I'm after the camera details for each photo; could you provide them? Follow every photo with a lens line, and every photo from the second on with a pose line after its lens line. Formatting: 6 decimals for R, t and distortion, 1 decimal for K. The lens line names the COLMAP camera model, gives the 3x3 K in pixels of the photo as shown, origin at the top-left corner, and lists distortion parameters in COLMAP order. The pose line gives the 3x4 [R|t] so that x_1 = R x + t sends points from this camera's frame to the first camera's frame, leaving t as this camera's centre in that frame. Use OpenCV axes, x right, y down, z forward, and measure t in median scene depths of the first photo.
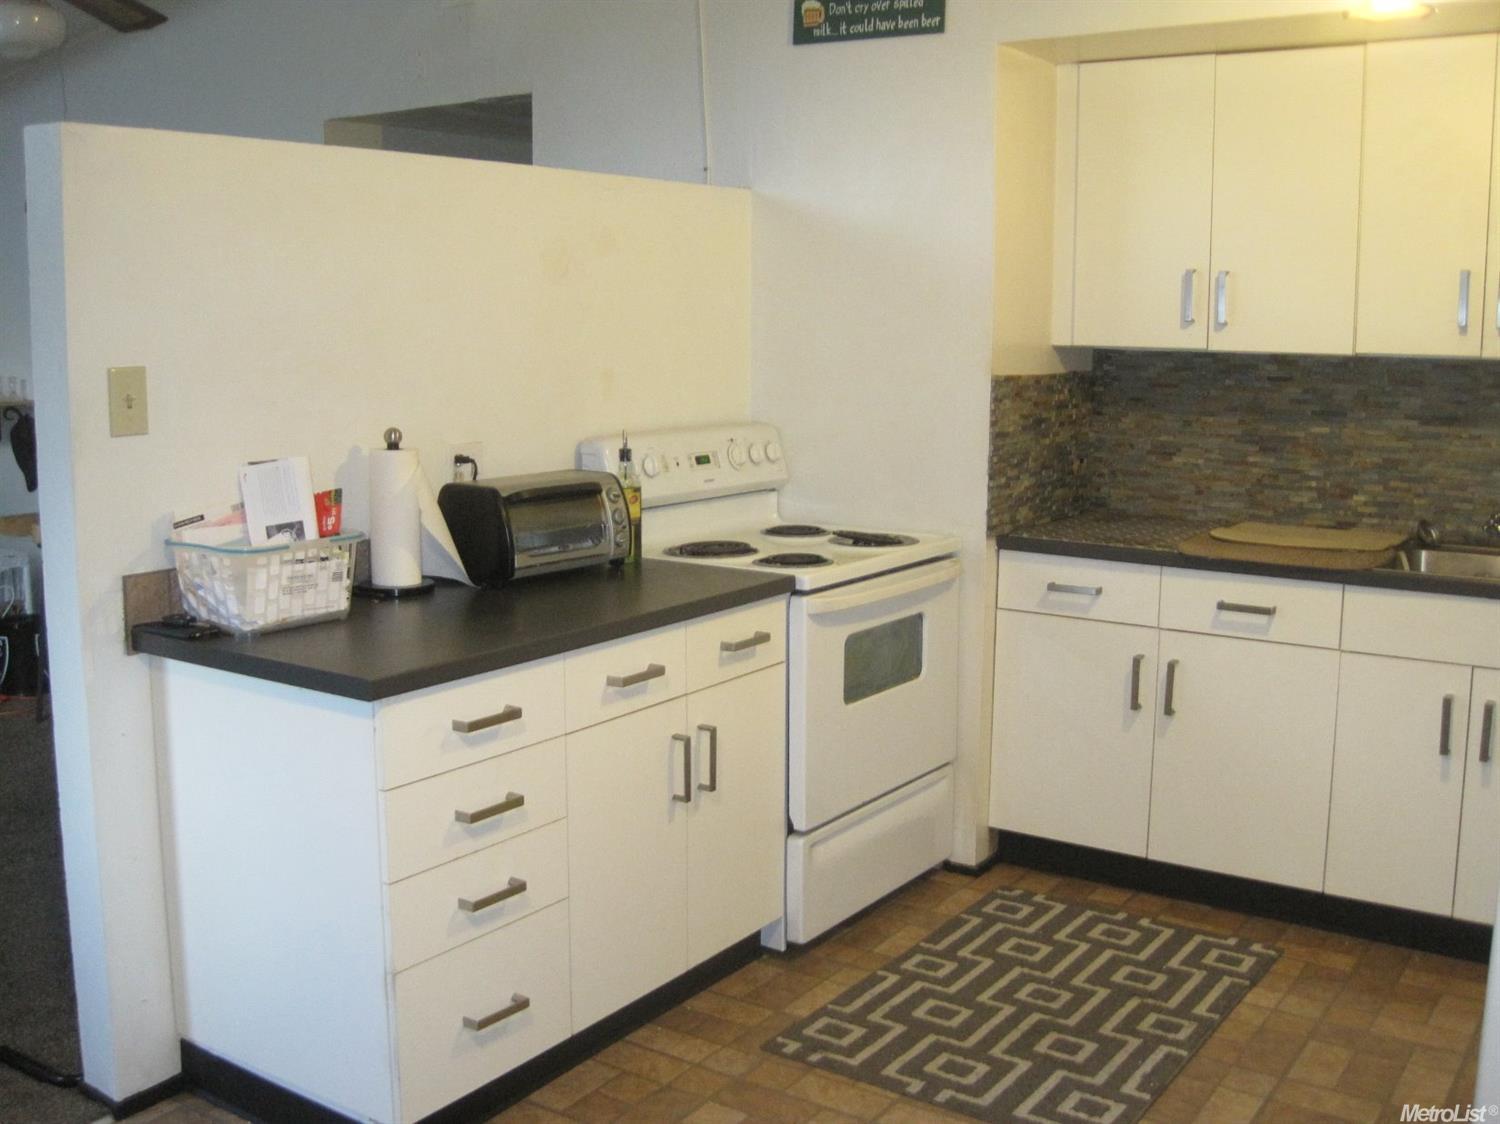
lens RADIAL K [[1547.2, 0, 750.0], [0, 1547.2, 562.0], [0, 0, 1]] dist [-0.177764, 0.153753]
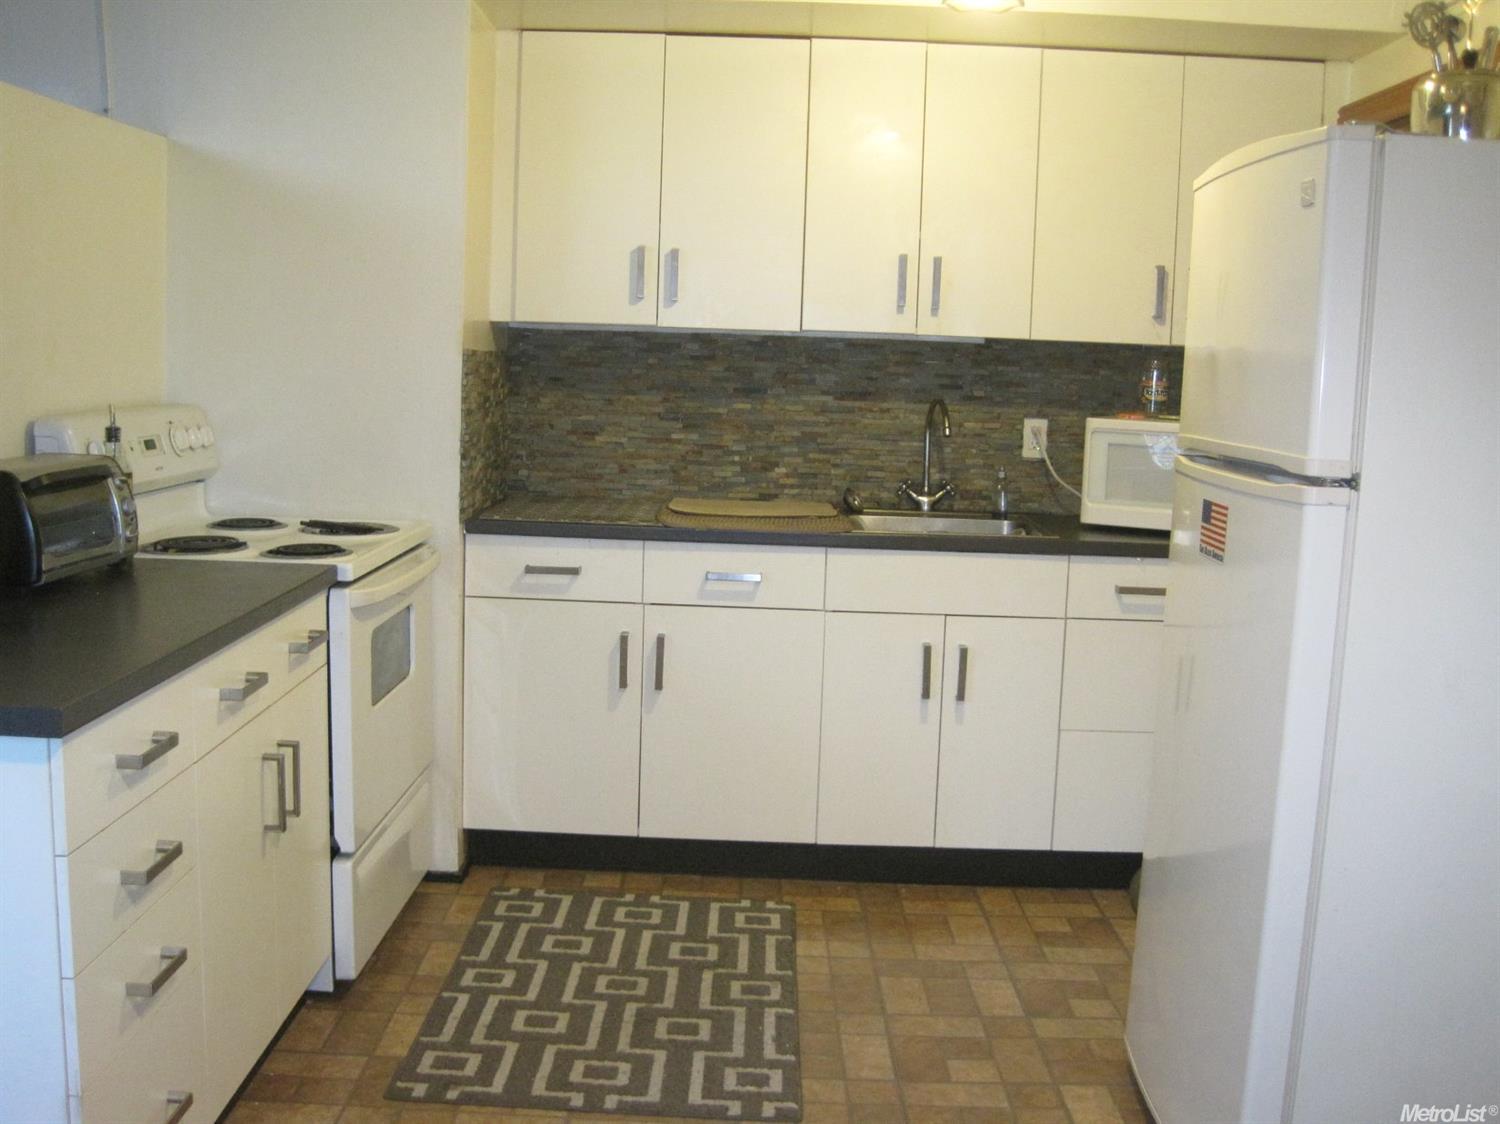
lens RADIAL K [[1547.2, 0, 750.0], [0, 1547.2, 562.0], [0, 0, 1]] dist [-0.177764, 0.153753]
pose [[0.830892, -0.053061, 0.553898, -0.231506], [0.057579, 0.998298, 0.009260, 0.011099], [-0.553447, 0.024199, 0.832533, 0.123386]]
